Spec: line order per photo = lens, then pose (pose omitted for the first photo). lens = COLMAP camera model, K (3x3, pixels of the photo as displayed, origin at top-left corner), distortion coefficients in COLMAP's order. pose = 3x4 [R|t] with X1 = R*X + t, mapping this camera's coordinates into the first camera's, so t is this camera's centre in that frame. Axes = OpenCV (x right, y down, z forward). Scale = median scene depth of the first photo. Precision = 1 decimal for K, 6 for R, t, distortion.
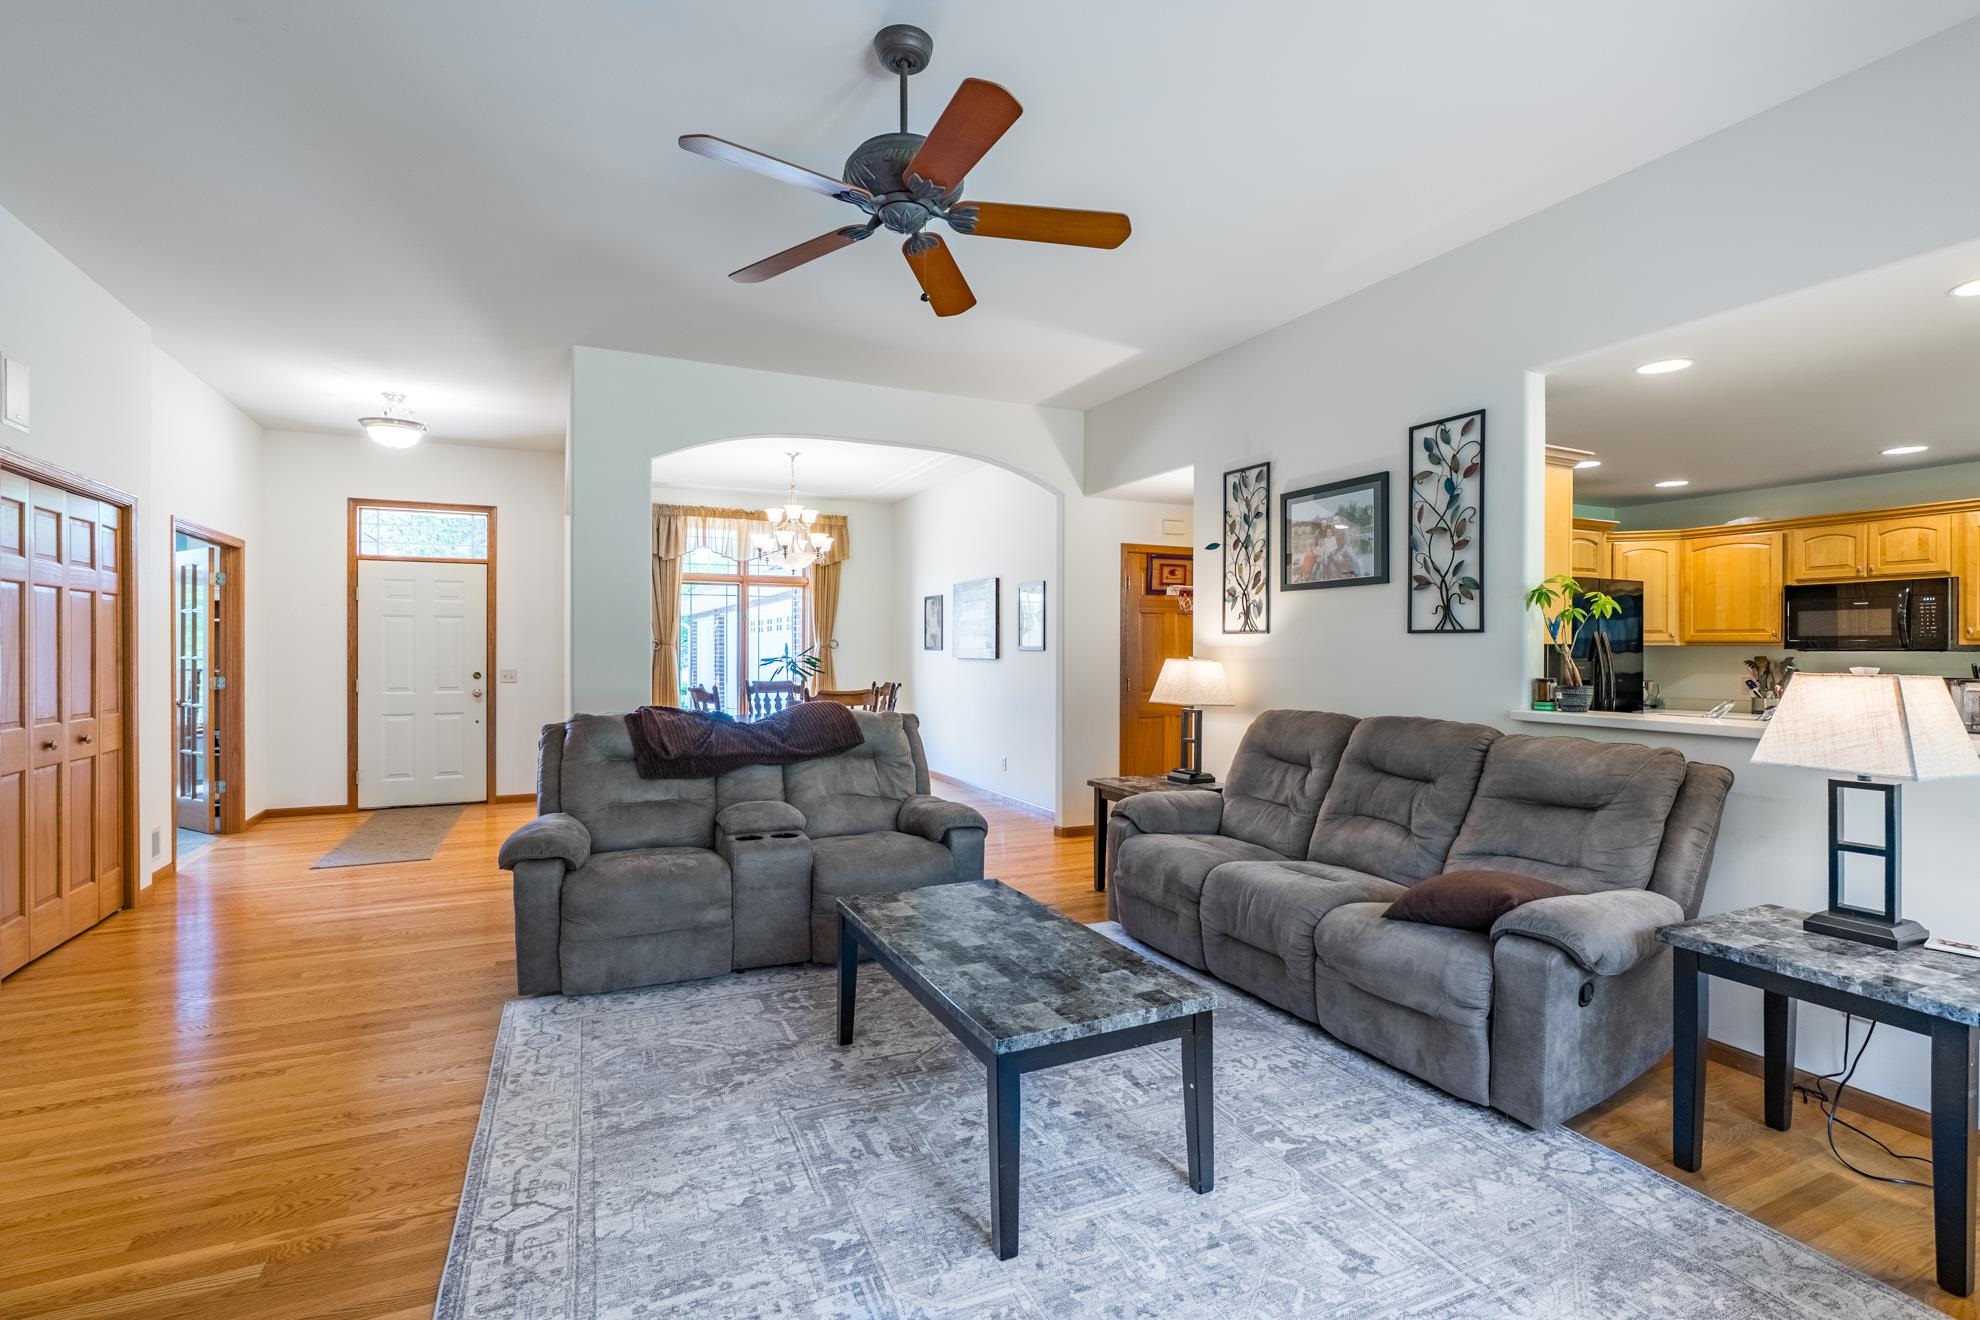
lens RADIAL K [[887.6, 0, 949.8], [0, 887.6, 643.5], [0, 0, 1]] dist [-0.002103, 0.000057]
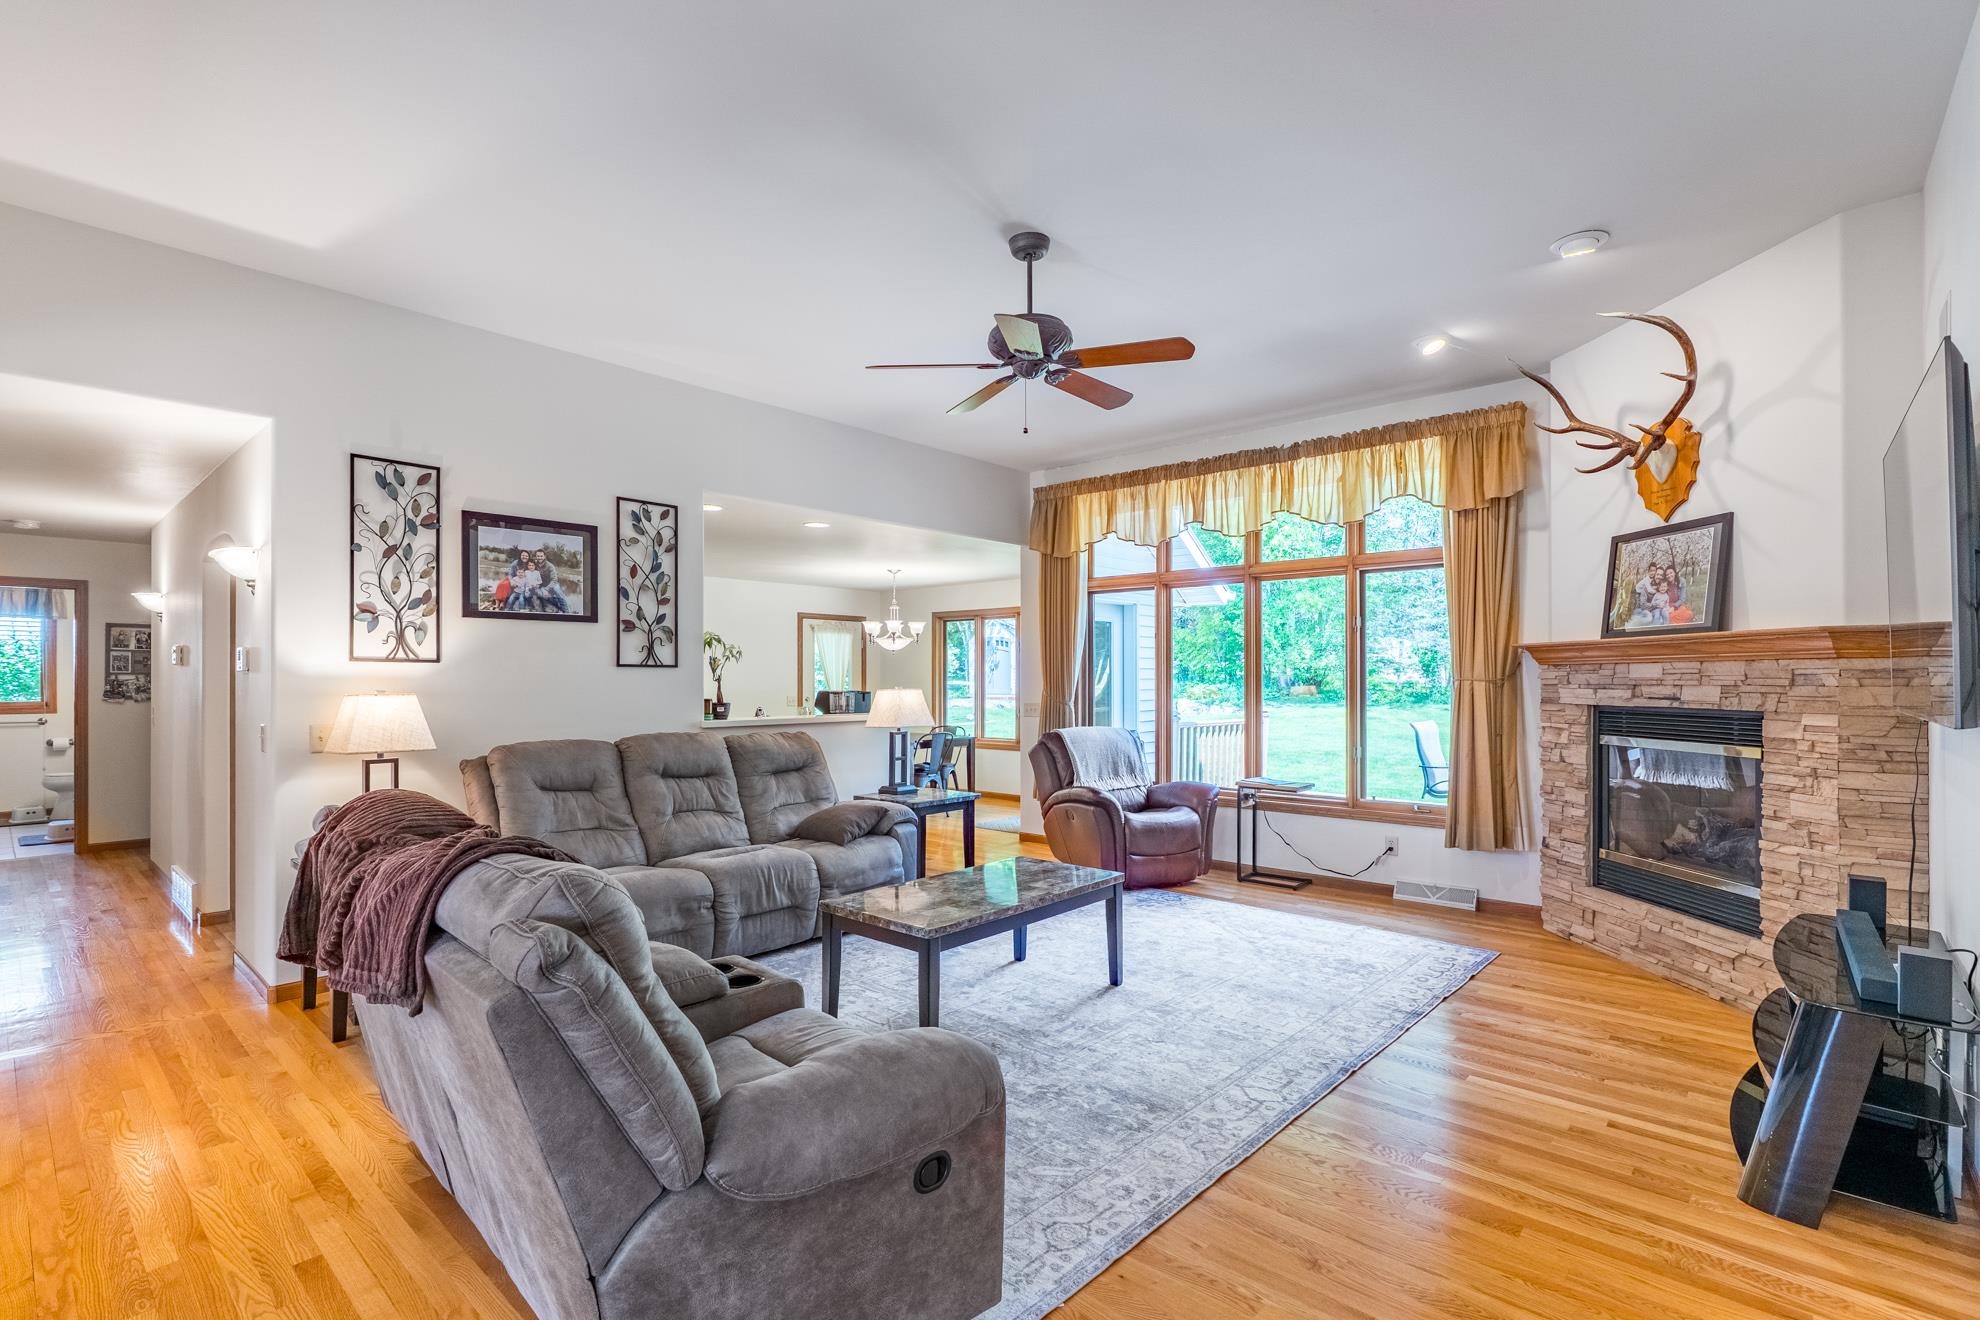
lens RADIAL K [[904.8, 0, 1032.7], [0, 904.8, 682.0], [0, 0, 1]] dist [0.001496, 0.000259]
pose [[-0.436187, -0.008885, 0.899812, -1.082935], [-0.009043, 0.999944, 0.005490, -0.003213], [-0.899811, -0.005743, -0.436243, 1.323134]]
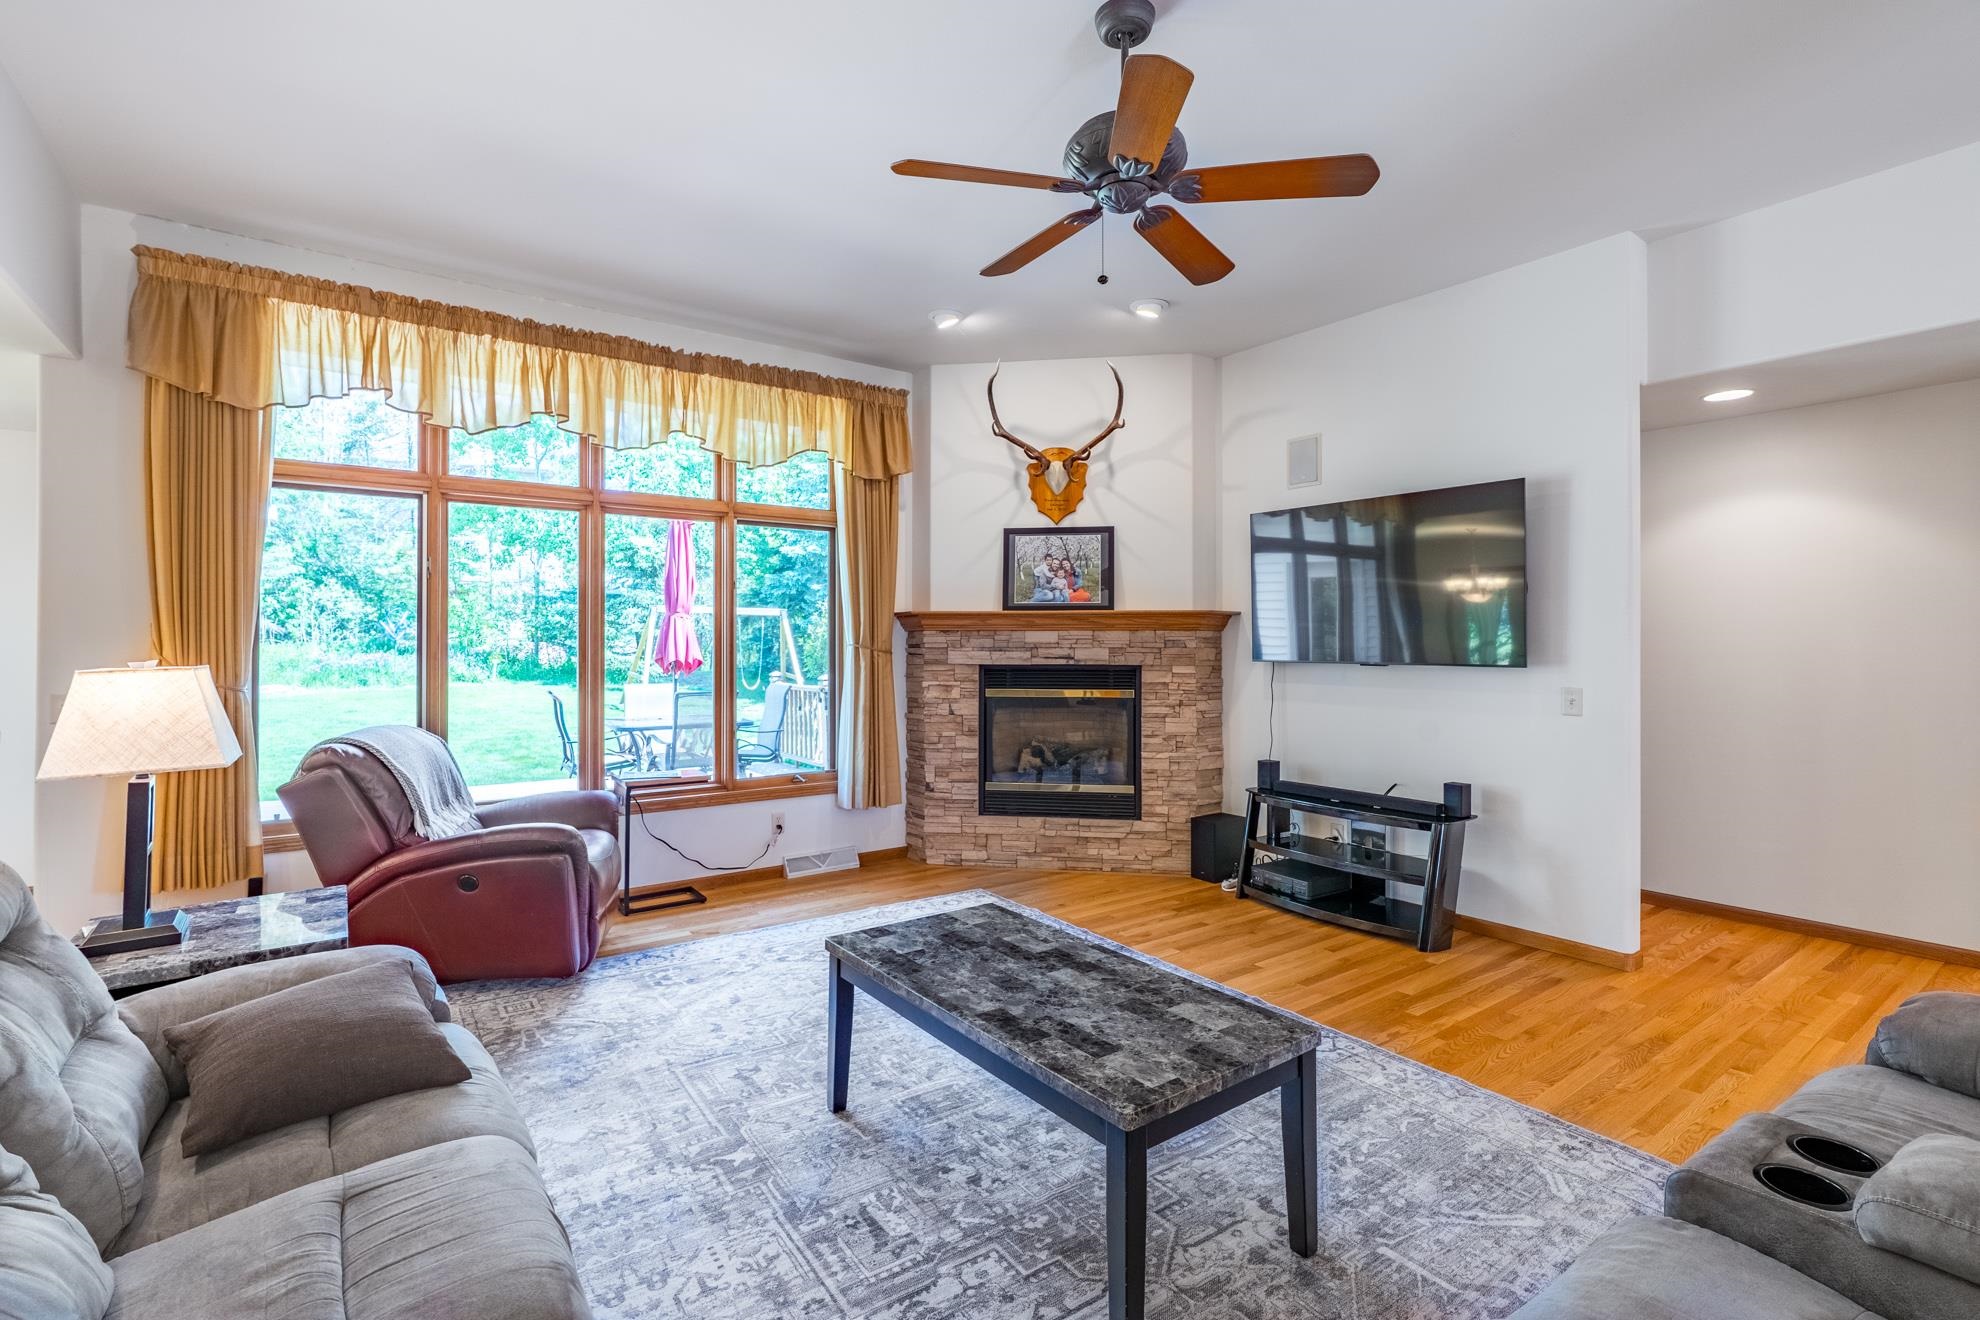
lens RADIAL K [[887.6, 0, 949.8], [0, 887.6, 643.5], [0, 0, 1]] dist [-0.002103, 0.000057]
pose [[-0.983034, -0.006527, -0.183310, 0.256497], [-0.004813, 0.999940, -0.009793, 0.010137], [0.183363, -0.008745, -0.983006, 1.570046]]
